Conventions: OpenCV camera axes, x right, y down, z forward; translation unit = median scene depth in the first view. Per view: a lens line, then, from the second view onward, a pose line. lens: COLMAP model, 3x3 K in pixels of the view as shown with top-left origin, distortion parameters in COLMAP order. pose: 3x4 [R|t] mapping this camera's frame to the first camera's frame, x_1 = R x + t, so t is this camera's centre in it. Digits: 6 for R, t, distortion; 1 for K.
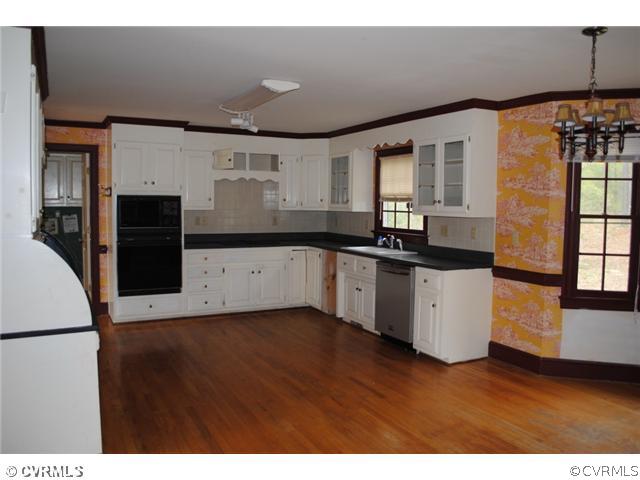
lens RADIAL K [[514.3, 0, 319.2], [0, 514.3, 237.8], [0, 0, 1]] dist [-0.059109, -0.007243]
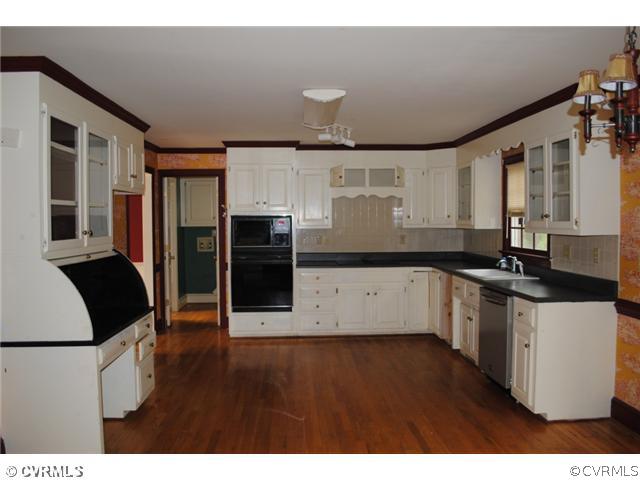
lens RADIAL K [[514.3, 0, 320.0], [0, 514.3, 238.4], [0, 0, 1]] dist [-0.059109, -0.007243]
pose [[0.910273, -0.002592, -0.414000, 0.200172], [-0.010763, 0.999494, -0.029923, -0.006357], [0.413869, 0.031694, 0.909785, 0.107157]]
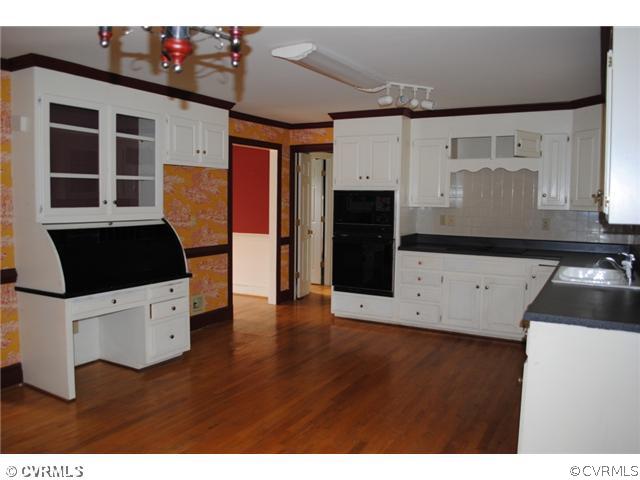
lens RADIAL K [[514.3, 0, 320.1], [0, 514.3, 239.3], [0, 0, 1]] dist [-0.059109, -0.007243]
pose [[0.544597, 0.062915, -0.836335, 0.429855], [-0.062261, 0.997464, 0.034494, -0.019576], [0.836384, 0.033285, 0.547132, 0.399011]]
